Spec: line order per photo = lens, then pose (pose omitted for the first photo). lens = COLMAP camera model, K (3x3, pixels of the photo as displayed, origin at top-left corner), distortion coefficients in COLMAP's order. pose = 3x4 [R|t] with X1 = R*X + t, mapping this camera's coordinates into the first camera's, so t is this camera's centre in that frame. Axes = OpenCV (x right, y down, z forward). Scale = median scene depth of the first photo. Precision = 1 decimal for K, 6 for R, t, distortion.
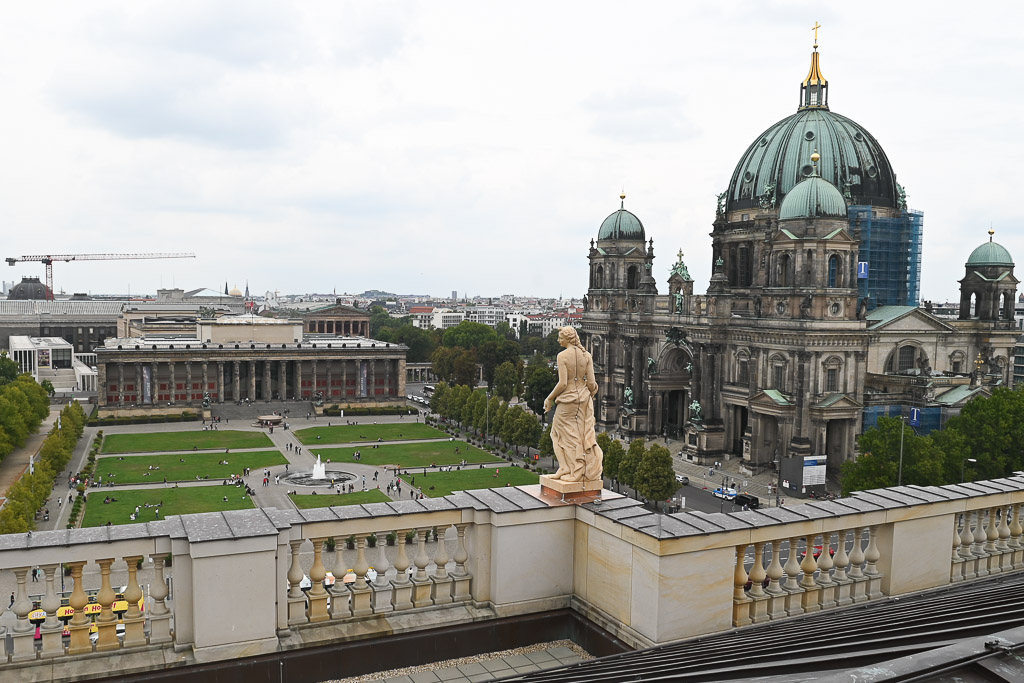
lens RADIAL K [[838.9, 0, 458.7], [0, 838.9, 368.5], [0, 0, 1]] dist [-0.028838, -0.000033]
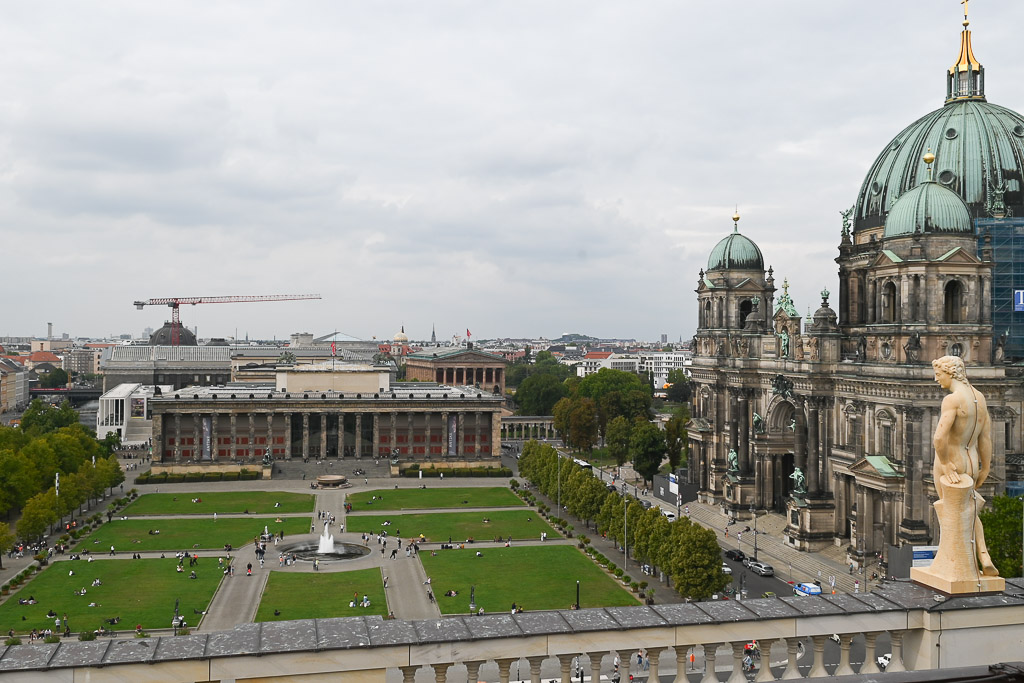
lens RADIAL K [[939.6, 0, 516.0], [0, 939.6, 334.3], [0, 0, 1]] dist [0.005210, 0.000000]
pose [[0.984510, -0.006432, -0.175208, 0.159491], [-0.009876, 0.995706, -0.092043, -0.002616], [0.175047, 0.092348, 0.980220, 0.063431]]
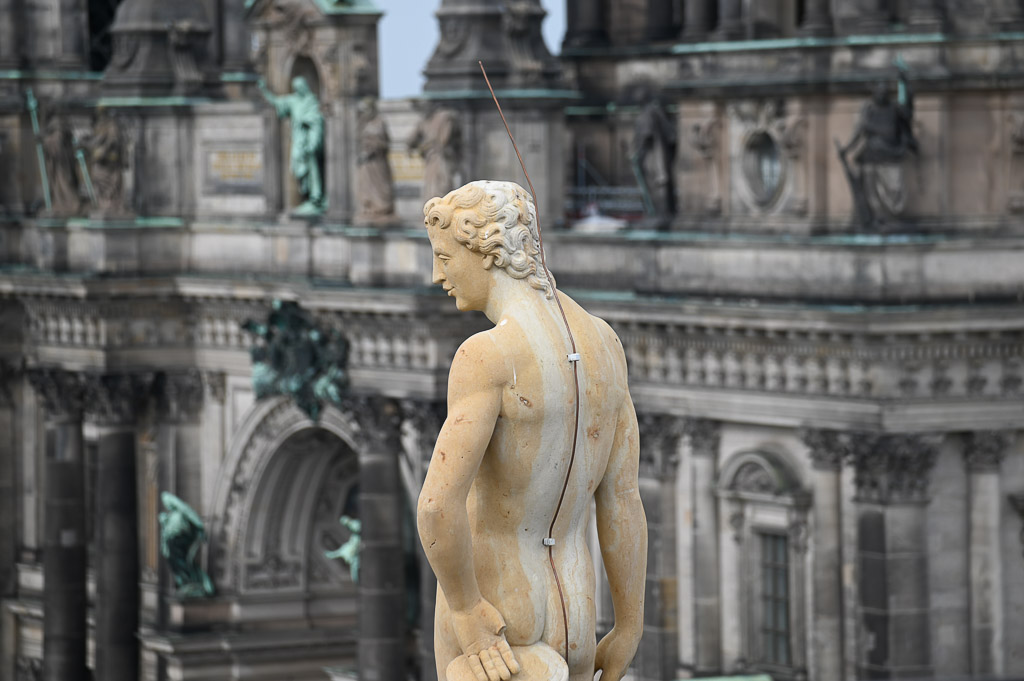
lens RADIAL K [[4905.3, 0, 519.5], [0, 4905.3, 339.7], [0, 0, 1]] dist [1.819415, 0.000000]
pose [[0.990651, -0.028475, 0.133416, 0.167357], [0.034278, 0.998554, -0.041401, -0.000956], [-0.132044, 0.045587, 0.990195, 0.046617]]
